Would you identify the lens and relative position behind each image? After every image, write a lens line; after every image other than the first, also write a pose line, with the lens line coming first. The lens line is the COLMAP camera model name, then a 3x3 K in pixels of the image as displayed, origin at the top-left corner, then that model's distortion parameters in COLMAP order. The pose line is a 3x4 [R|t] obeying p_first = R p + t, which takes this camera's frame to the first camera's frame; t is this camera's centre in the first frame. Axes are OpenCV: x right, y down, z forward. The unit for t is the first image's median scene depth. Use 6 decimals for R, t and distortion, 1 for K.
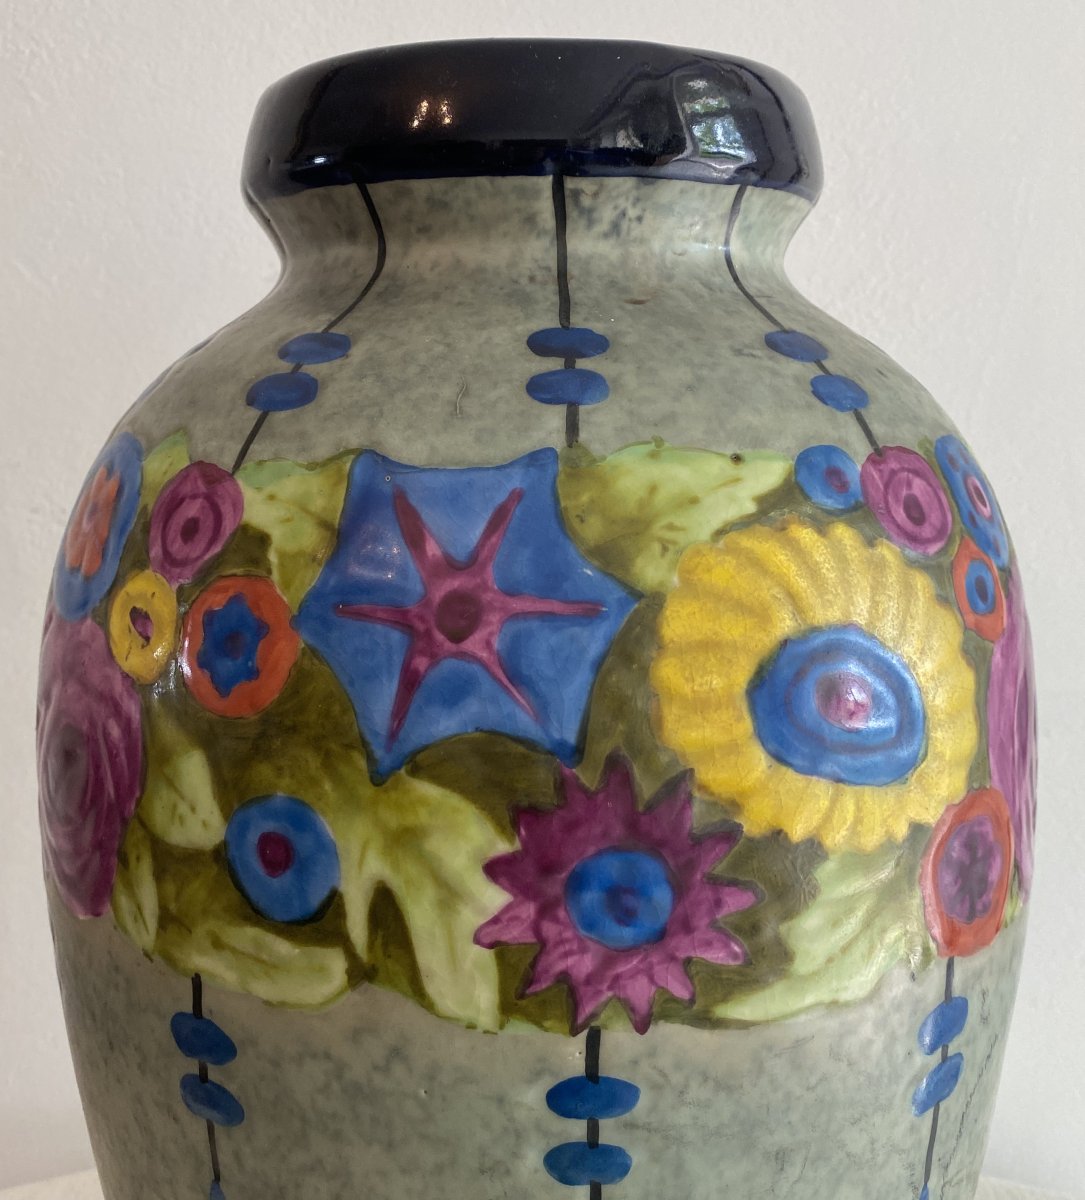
lens RADIAL K [[1177.6, 0, 541.2], [0, 1177.6, 522.5], [0, 0, 1]] dist [0.157467, -0.370915]
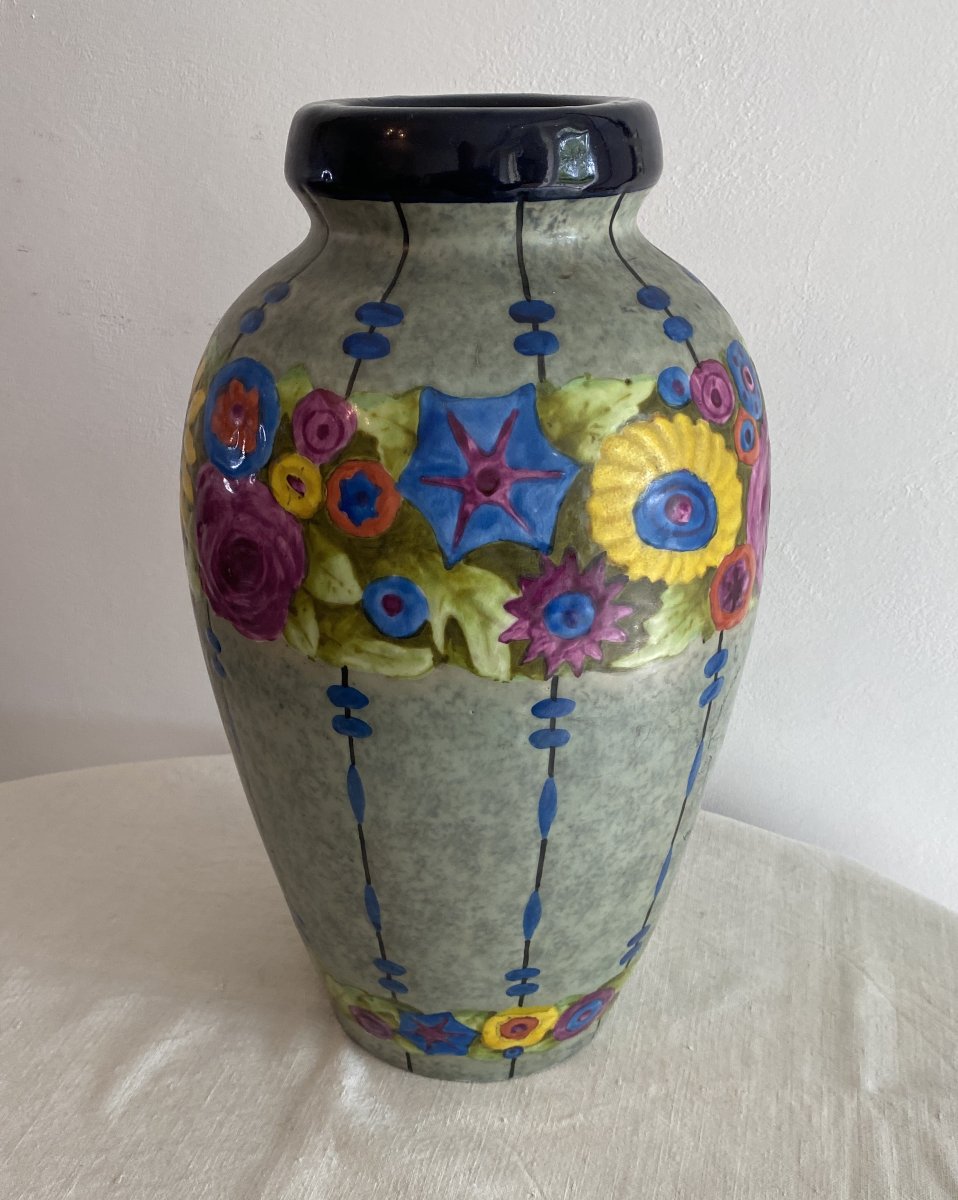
lens RADIAL K [[1151.5, 0, 479.0], [0, 1151.5, 600.0], [0, 0, 1]] dist [-0.003137, -0.012977]
pose [[0.986360, -0.063189, 0.151988, -0.352600], [0.010751, 0.946139, 0.323583, -0.315163], [-0.164249, -0.317536, 0.933913, -0.719815]]
